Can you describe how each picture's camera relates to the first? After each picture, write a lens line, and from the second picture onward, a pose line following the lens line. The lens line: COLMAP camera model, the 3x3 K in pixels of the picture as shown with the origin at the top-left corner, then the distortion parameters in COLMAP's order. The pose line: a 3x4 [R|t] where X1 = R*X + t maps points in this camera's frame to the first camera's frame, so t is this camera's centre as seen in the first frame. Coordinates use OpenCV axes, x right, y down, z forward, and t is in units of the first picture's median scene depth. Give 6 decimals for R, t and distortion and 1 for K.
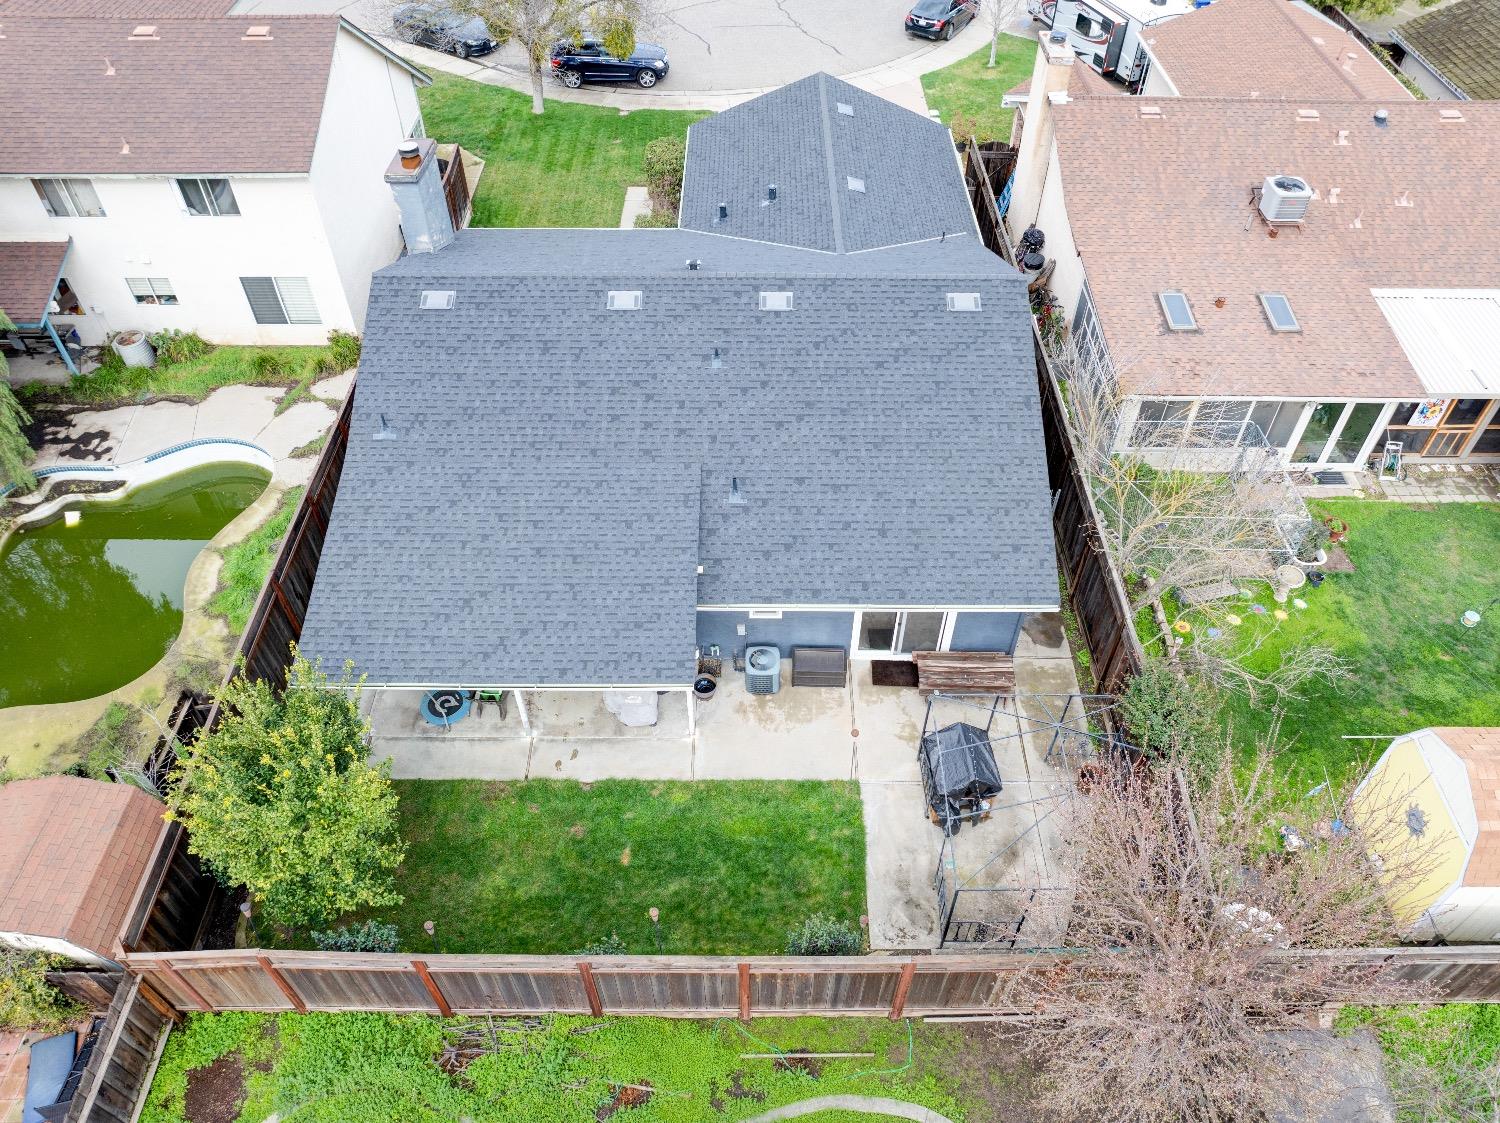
lens RADIAL K [[1064.3, 0, 749.0], [0, 1064.3, 560.2], [0, 0, 1]] dist [-0.043505, 0.004316]
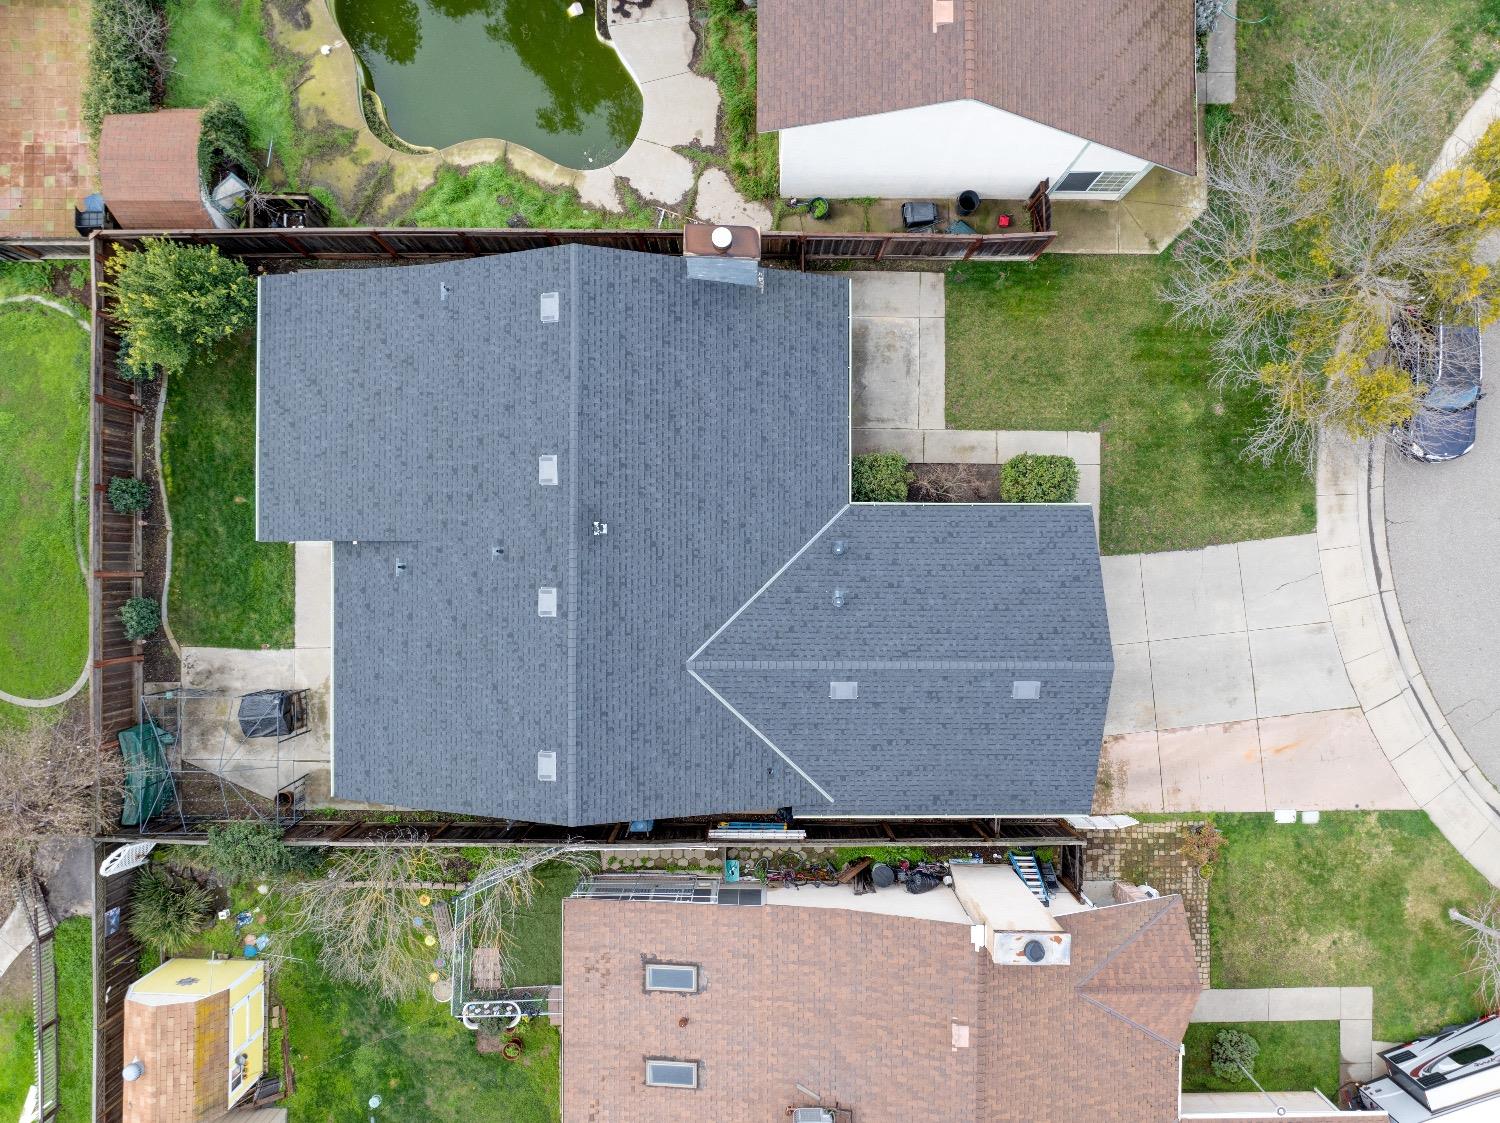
lens RADIAL K [[1064.3, 0, 750.2], [0, 1064.3, 557.0], [0, 0, 1]] dist [-0.043505, 0.004316]
pose [[0.000623, 0.999972, -0.007447, -0.015049], [-0.732278, 0.005527, 0.680983, -1.224820], [0.681005, 0.005029, 0.732261, 0.317793]]
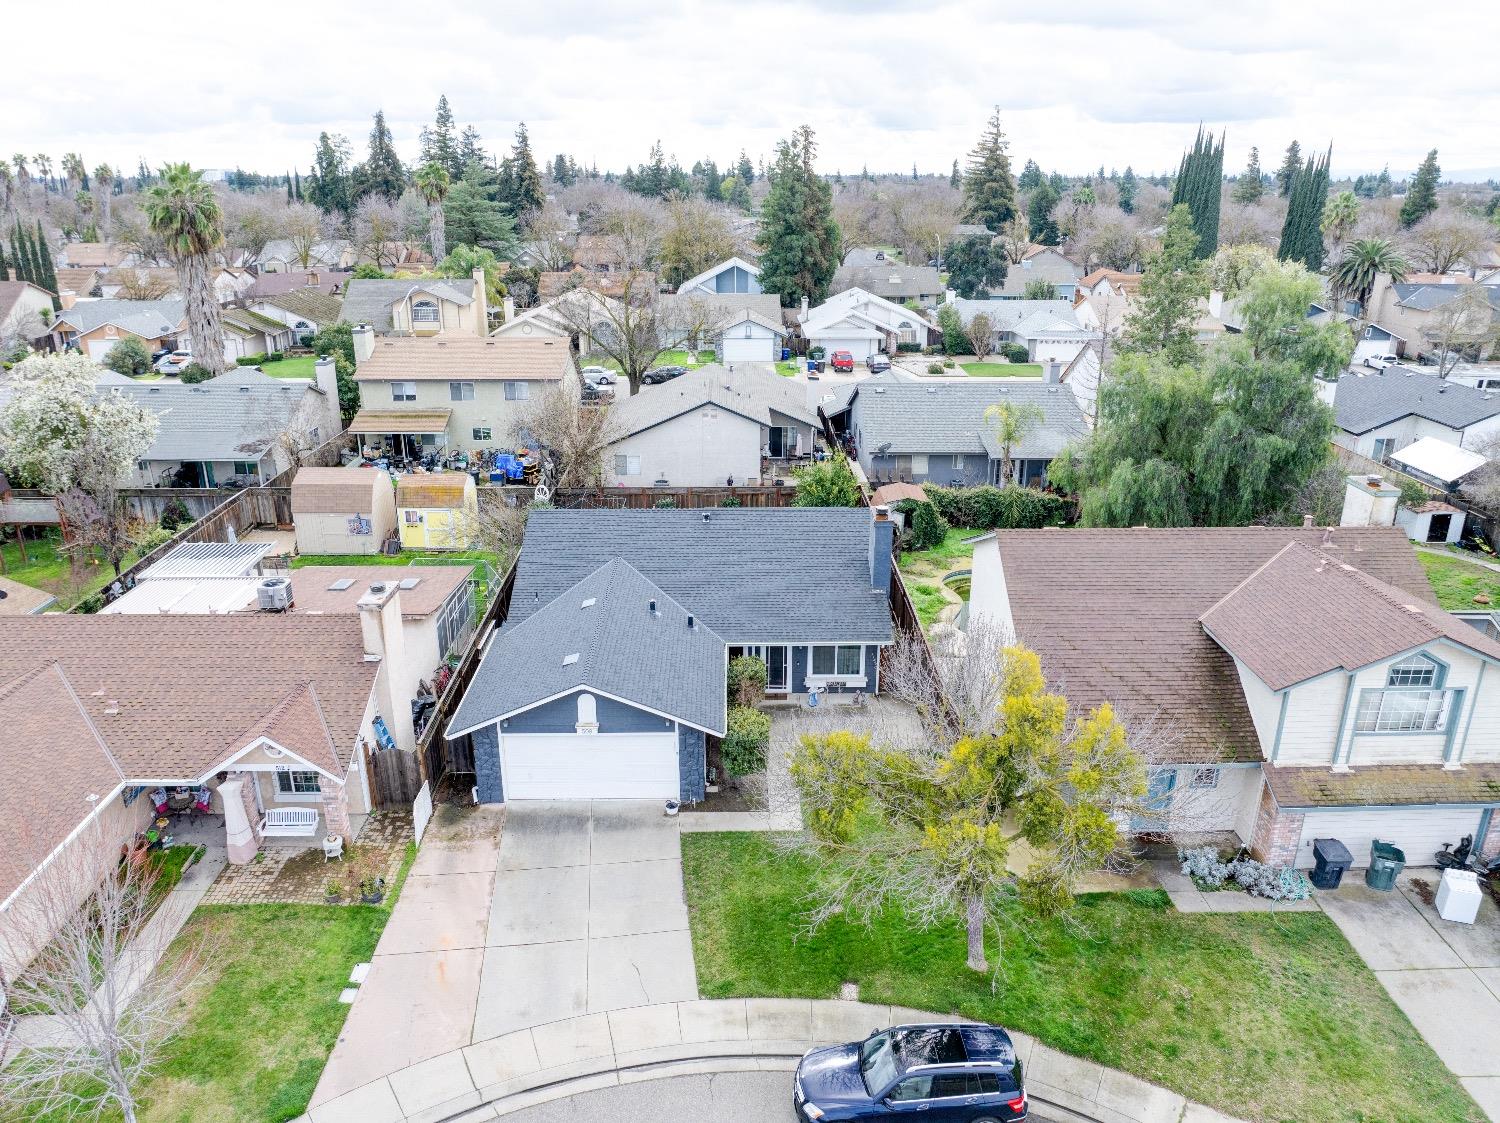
lens RADIAL K [[1064.3, 0, 755.1], [0, 1064.3, 561.7], [0, 0, 1]] dist [-0.043505, 0.004316]
pose [[-0.999561, 0.000607, -0.029623, -0.081726], [-0.026912, 0.399651, 0.916272, -2.023965], [0.012395, 0.916667, -0.399459, 1.813986]]
